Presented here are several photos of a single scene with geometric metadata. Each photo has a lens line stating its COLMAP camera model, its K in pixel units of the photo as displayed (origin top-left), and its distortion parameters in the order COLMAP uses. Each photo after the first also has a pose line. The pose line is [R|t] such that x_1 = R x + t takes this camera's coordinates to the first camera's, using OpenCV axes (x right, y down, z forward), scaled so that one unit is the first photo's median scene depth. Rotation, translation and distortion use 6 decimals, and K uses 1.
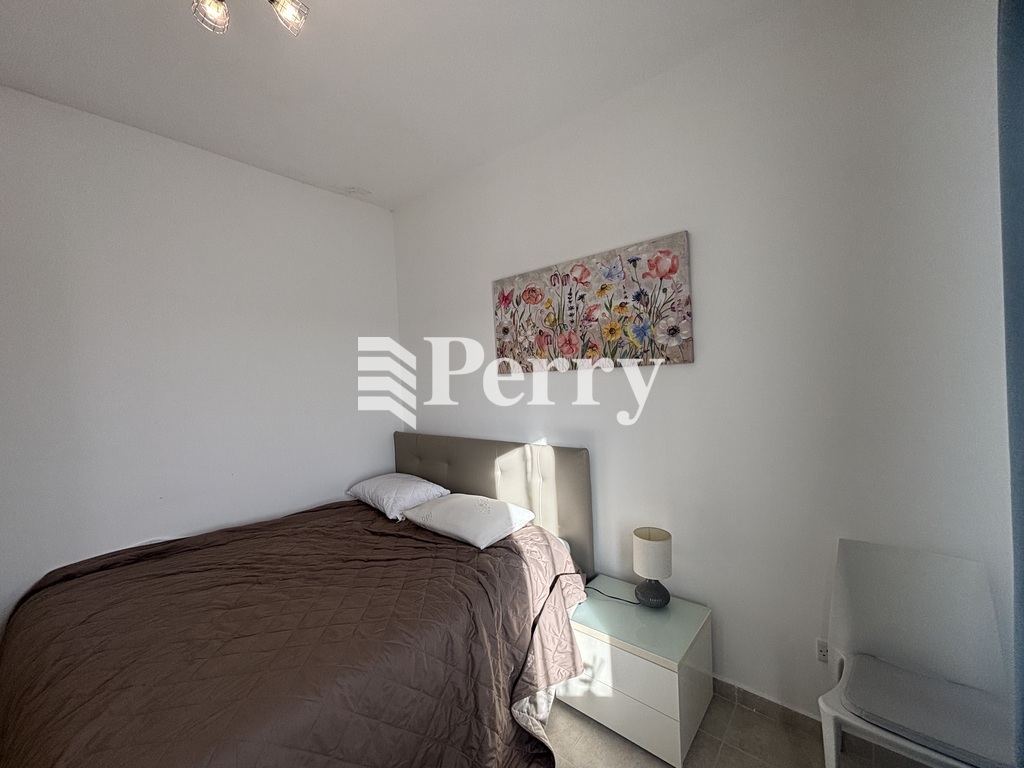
lens RADIAL K [[413.4, 0, 517.7], [0, 413.4, 383.4], [0, 0, 1]] dist [0.016673, -0.000060]
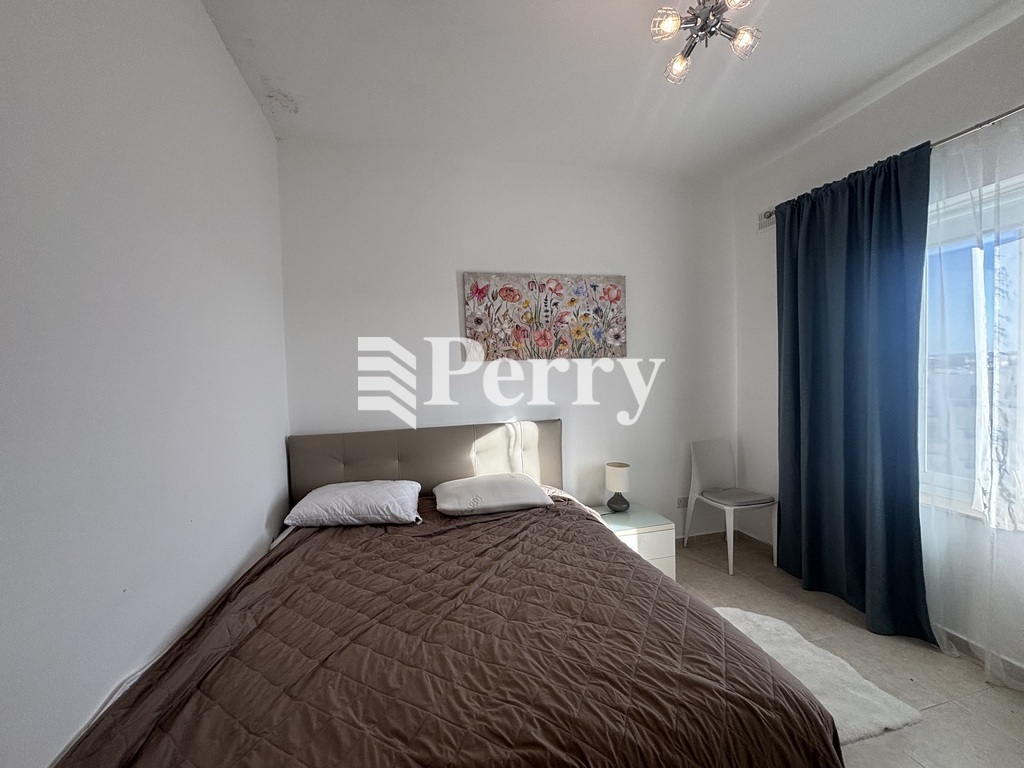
lens RADIAL K [[413.4, 0, 517.7], [0, 413.4, 383.4], [0, 0, 1]] dist [0.016673, -0.000060]
pose [[0.568460, -0.007323, 0.822678, -0.980173], [0.014862, 0.999889, -0.001370, 0.042827], [-0.822576, 0.013005, 0.568506, 0.350431]]
